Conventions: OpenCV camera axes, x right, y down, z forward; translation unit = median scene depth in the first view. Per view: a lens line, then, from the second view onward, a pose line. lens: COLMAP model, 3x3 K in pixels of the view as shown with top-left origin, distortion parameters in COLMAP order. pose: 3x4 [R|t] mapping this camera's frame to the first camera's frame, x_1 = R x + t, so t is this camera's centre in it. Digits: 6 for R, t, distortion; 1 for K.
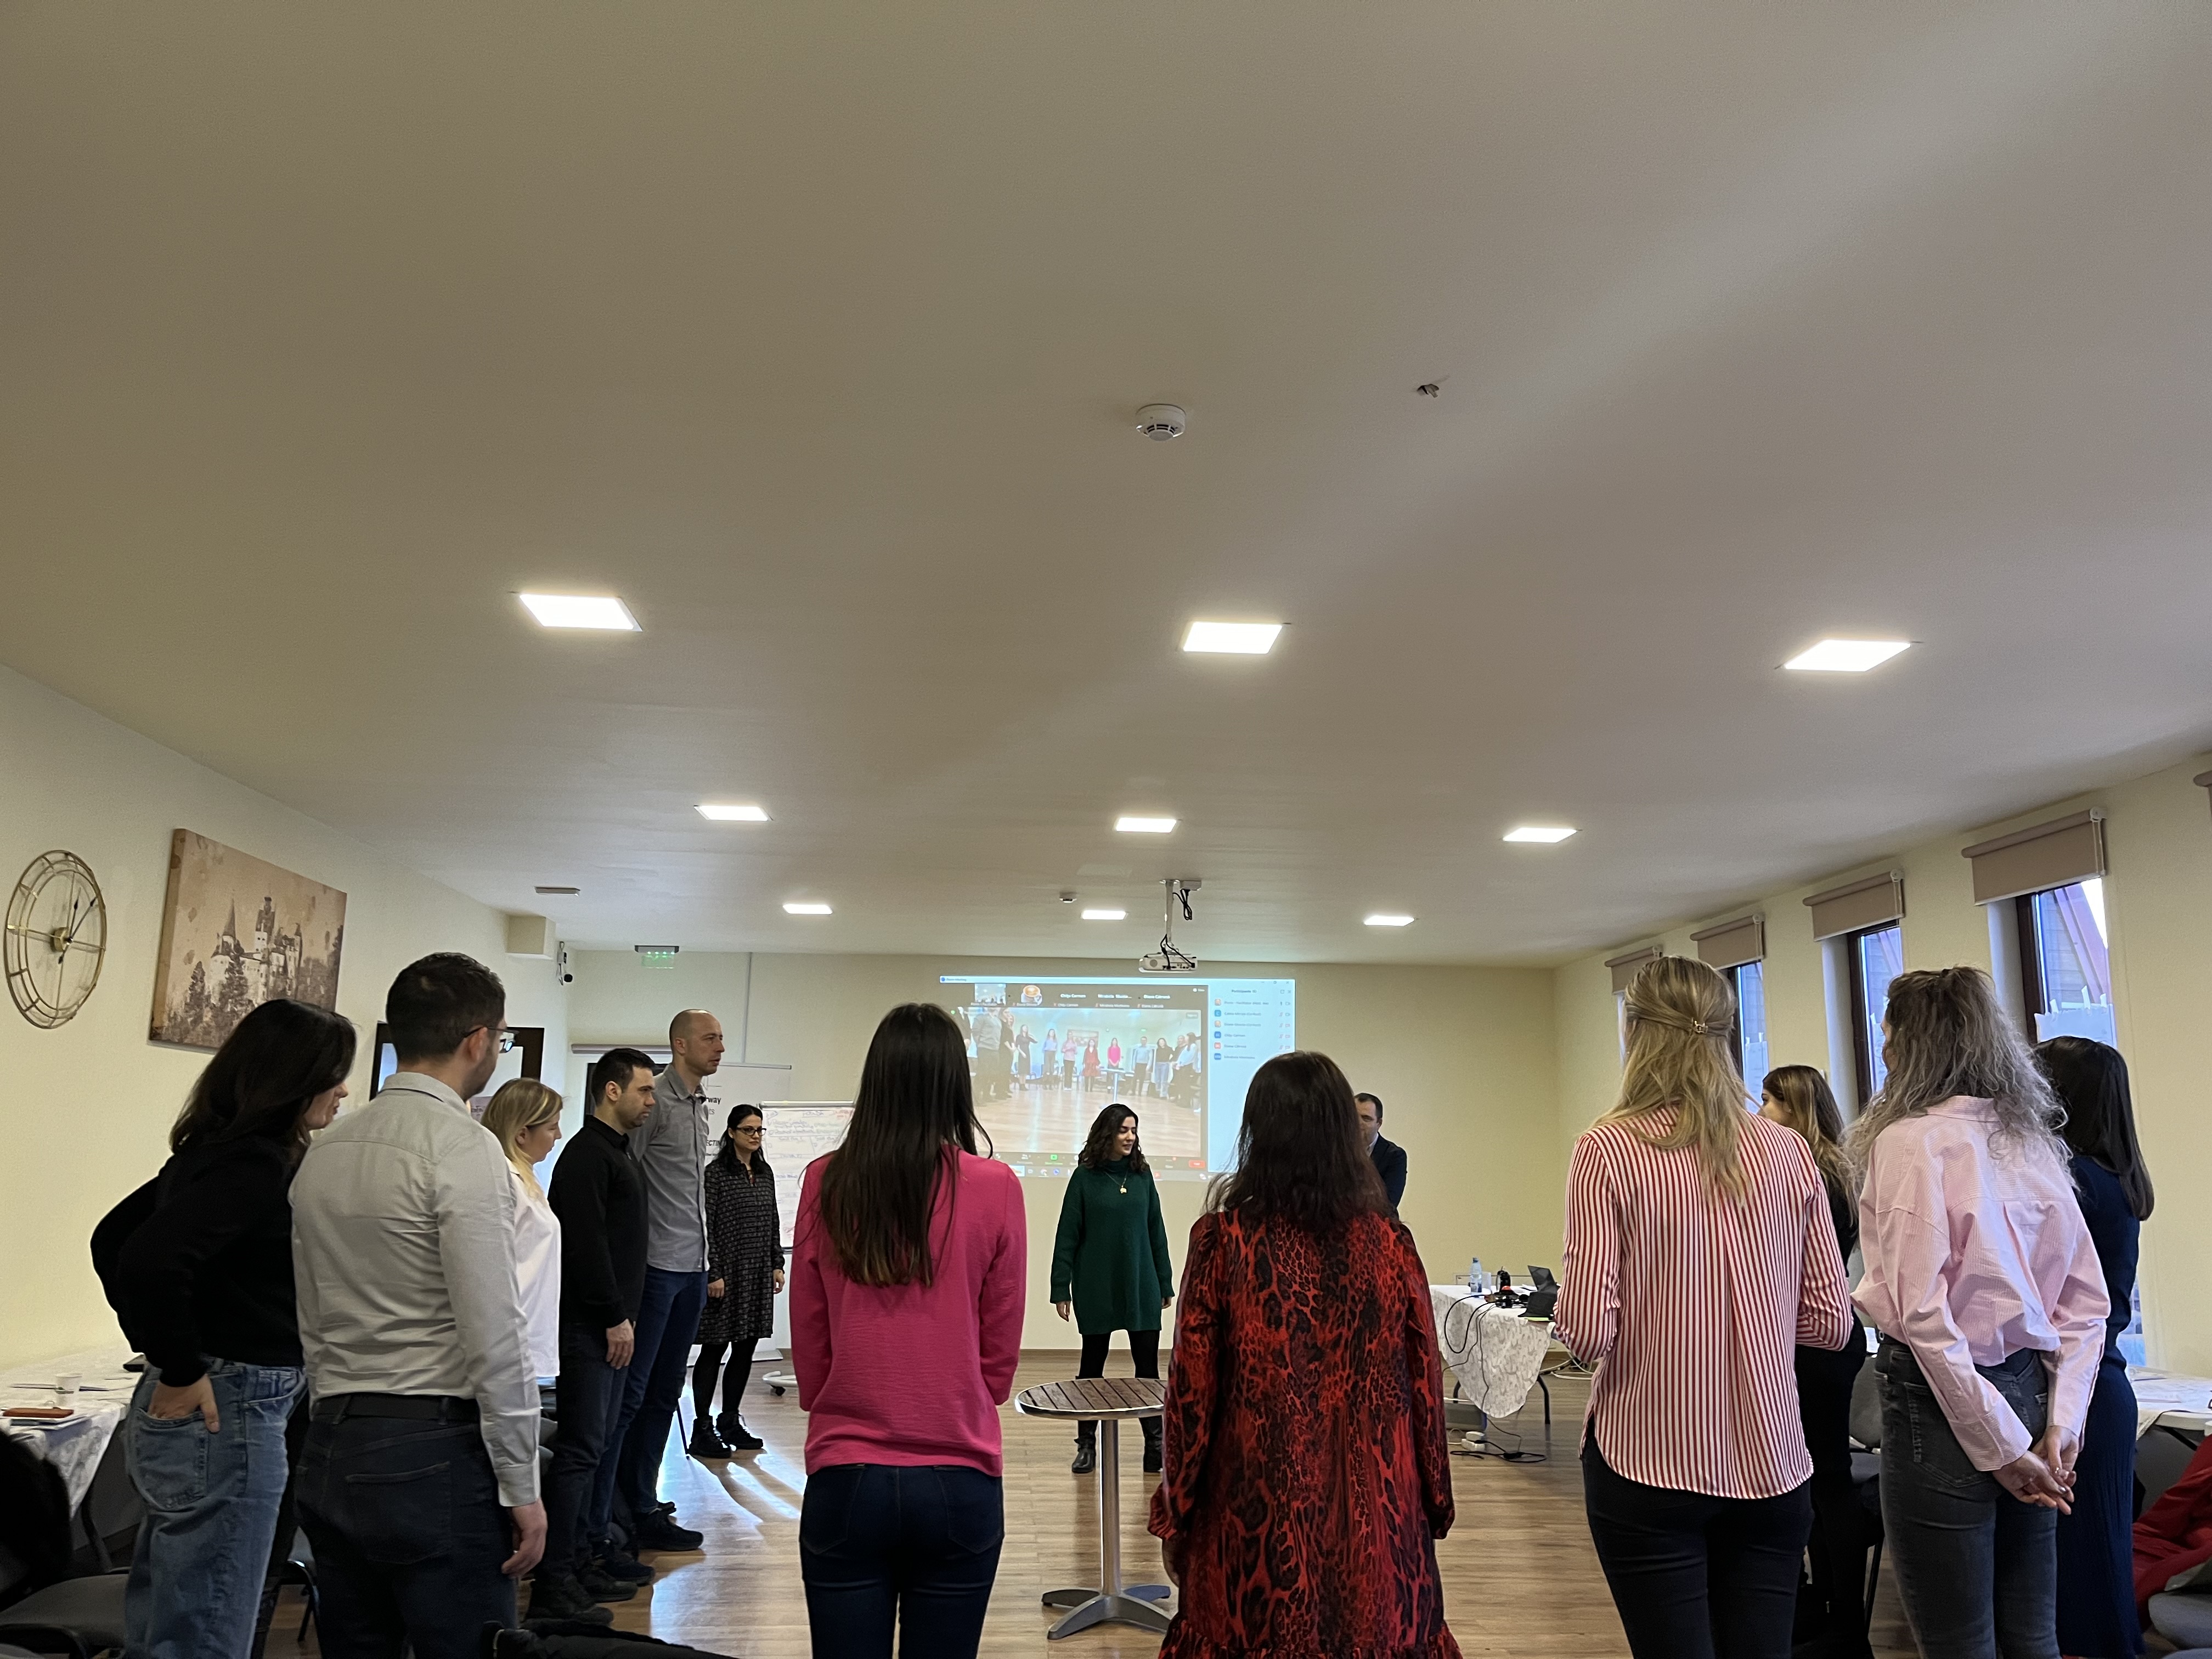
lens RADIAL K [[1646.3, 0, 1106.3], [0, 1646.3, 834.0], [0, 0, 1]] dist [0.044502, -0.011887]
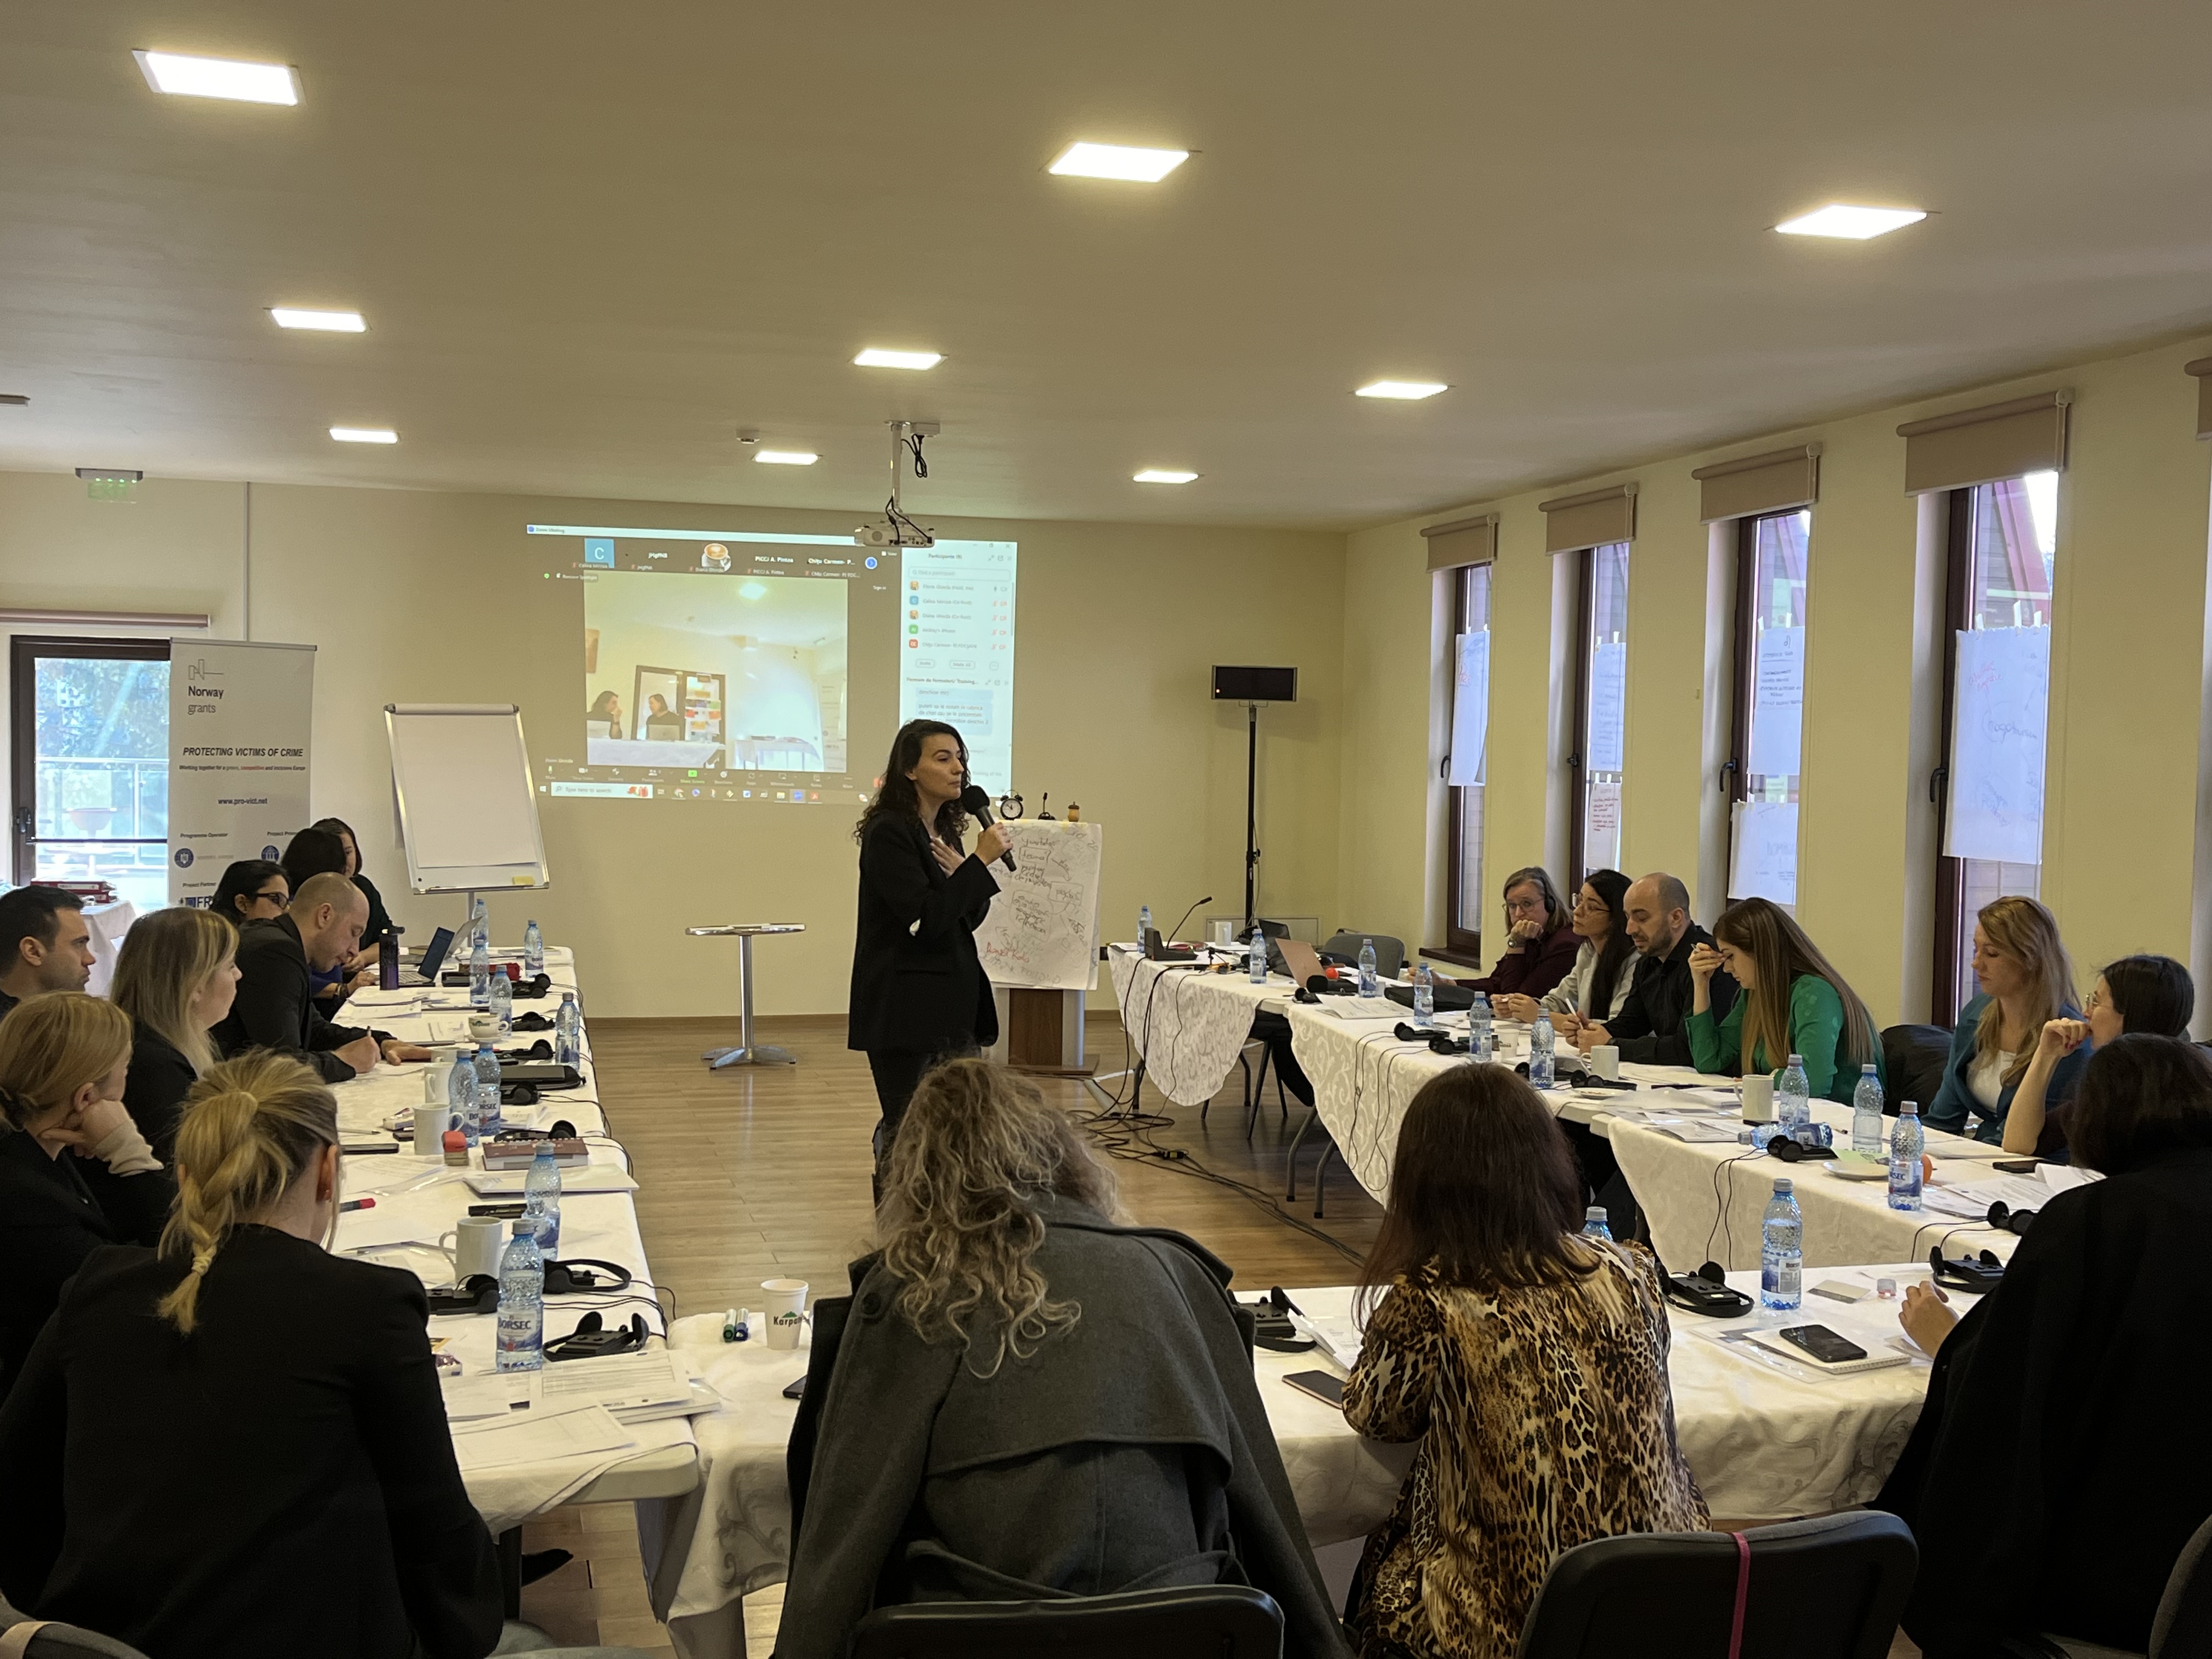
lens RADIAL K [[2319.0, 0, 1063.0], [0, 2319.0, 837.7], [0, 0, 1]] dist [0.057399, 0.000000]
pose [[0.982925, -0.001384, 0.184000, -0.080926], [-0.042056, 0.971813, 0.231973, -0.035851], [-0.179134, -0.235751, 0.955161, -0.054255]]
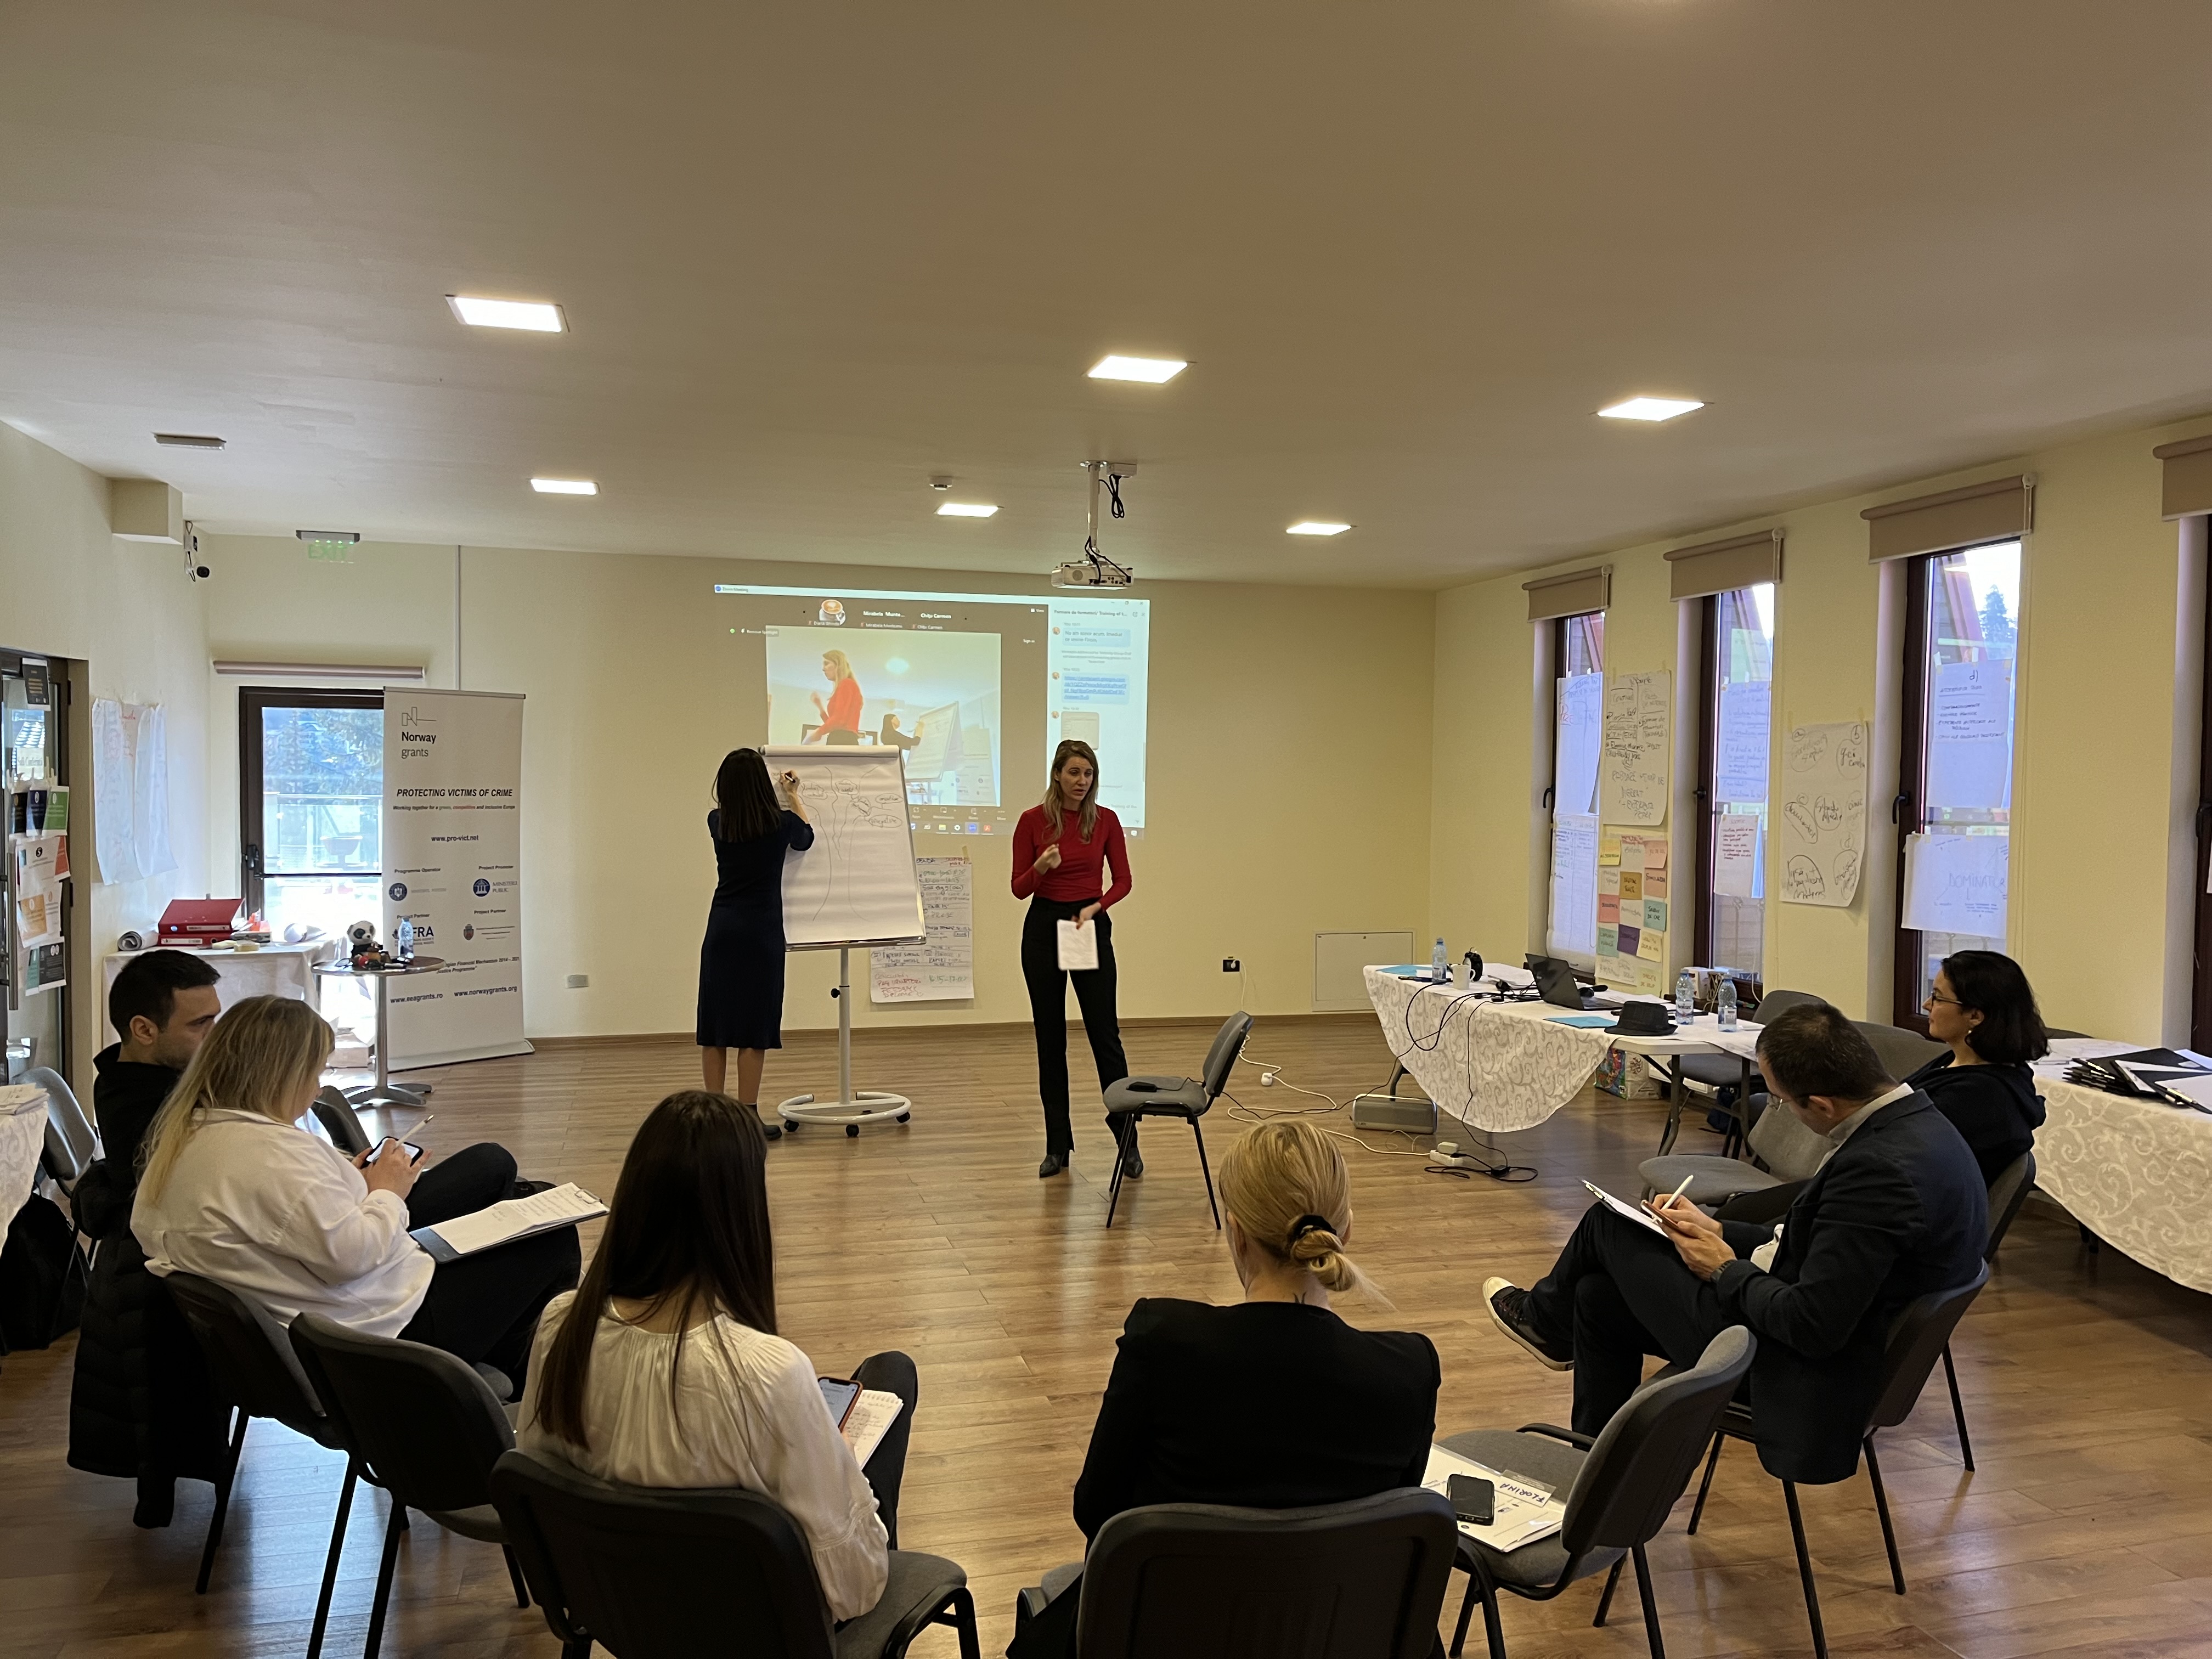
lens RADIAL K [[1646.3, 0, 1097.2], [0, 1646.3, 823.6], [0, 0, 1]] dist [0.044502, -0.011887]
pose [[0.979870, -0.005246, 0.199569, -0.110421], [-0.039266, 0.975064, 0.218425, 0.024358], [-0.195738, -0.221864, 0.955229, 0.252177]]
